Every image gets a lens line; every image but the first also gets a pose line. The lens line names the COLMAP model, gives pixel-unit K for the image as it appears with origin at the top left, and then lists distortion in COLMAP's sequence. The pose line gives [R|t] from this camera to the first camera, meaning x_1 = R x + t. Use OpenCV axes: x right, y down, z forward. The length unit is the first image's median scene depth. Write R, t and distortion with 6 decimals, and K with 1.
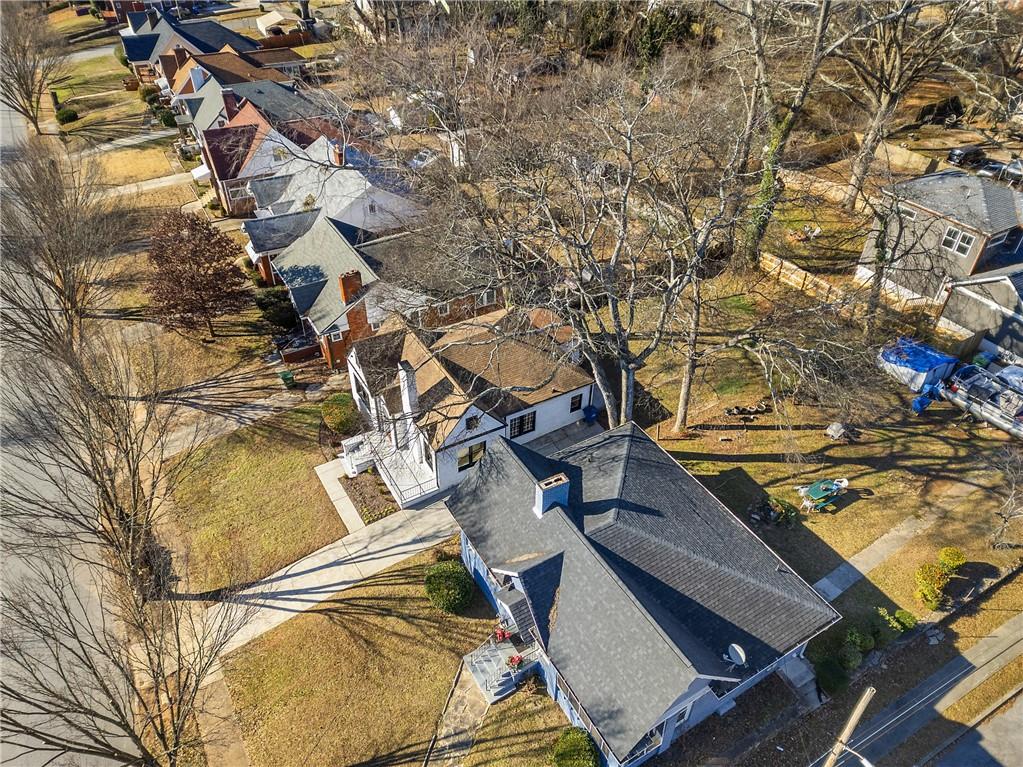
lens RADIAL K [[701.7, 0, 511.5], [0, 701.7, 383.5], [0, 0, 1]] dist [0.052889, -0.004279]
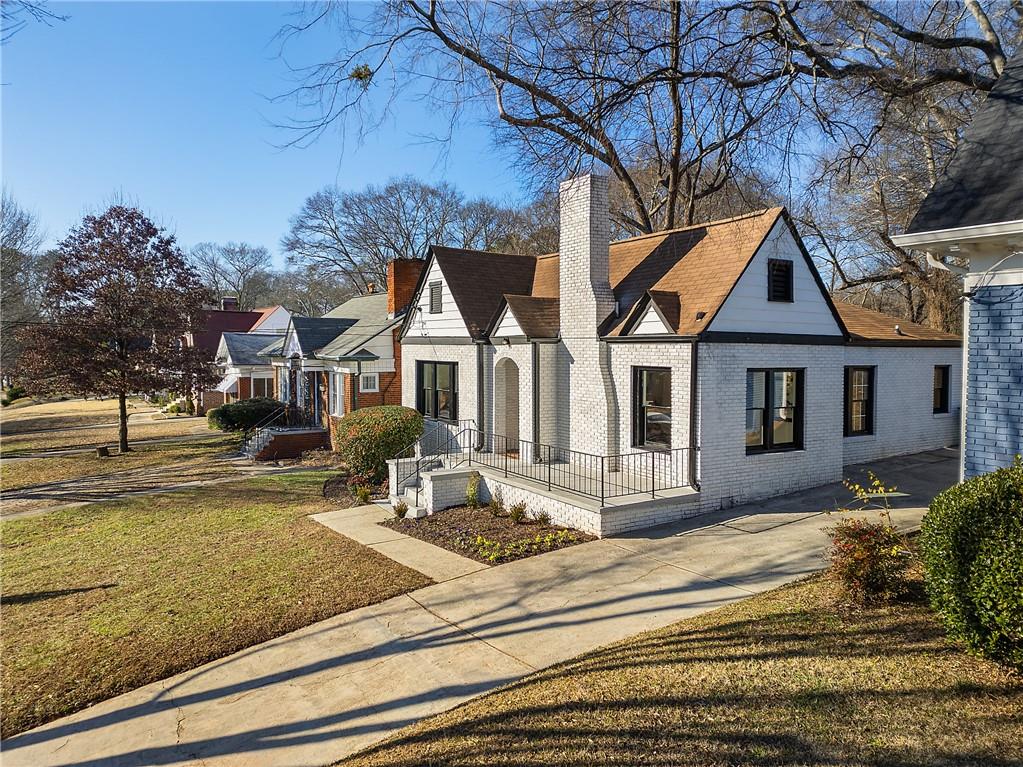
lens RADIAL K [[701.7, 0, 511.5], [0, 701.7, 383.5], [0, 0, 1]] dist [0.052889, -0.004279]
pose [[0.998787, 0.004430, 0.049037, -0.222818], [0.025665, 0.803097, -0.595296, 0.323184], [-0.042019, 0.595832, 0.802009, 0.763819]]
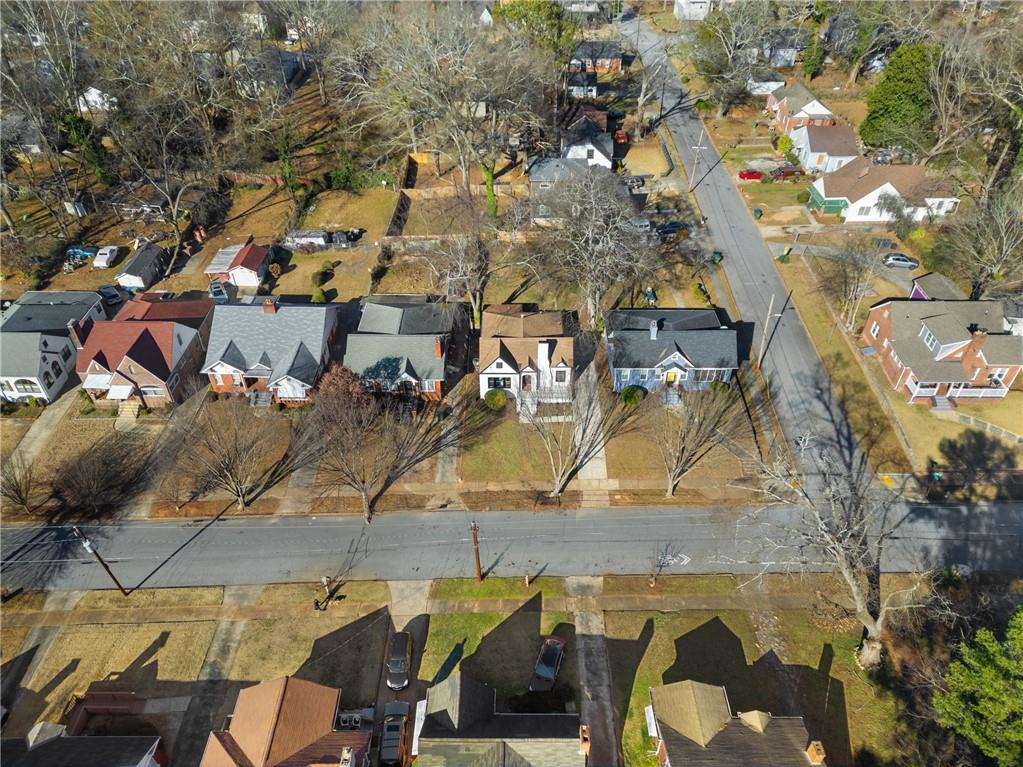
lens RADIAL K [[722.4, 0, 511.5], [0, 722.4, 383.5], [0, 0, 1]] dist [0.048303, -0.002261]
pose [[0.481990, -0.531607, 0.696477, -1.777967], [0.551775, 0.801643, 0.230028, -0.470378], [-0.680610, 0.273428, 0.679711, -0.344750]]
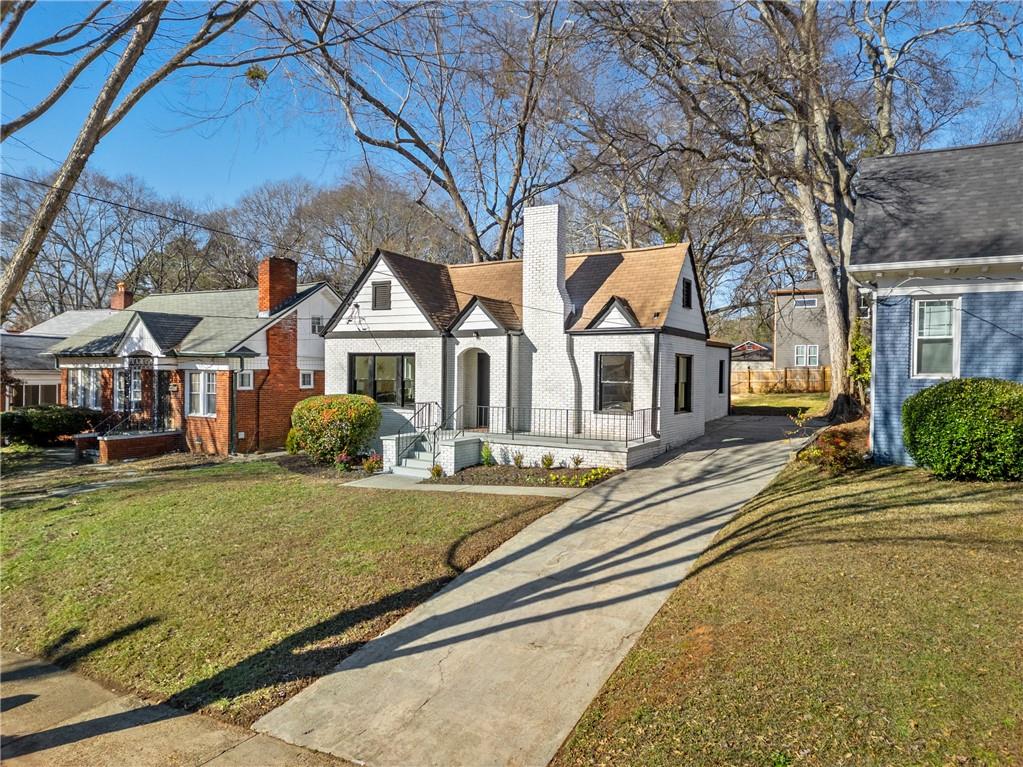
lens RADIAL K [[722.4, 0, 511.5], [0, 722.4, 383.5], [0, 0, 1]] dist [0.048303, -0.002261]
pose [[0.860052, 0.002640, 0.510200, -0.461831], [0.316794, 0.781105, -0.538068, 0.370304], [-0.399940, 0.624395, 0.670954, 0.749476]]
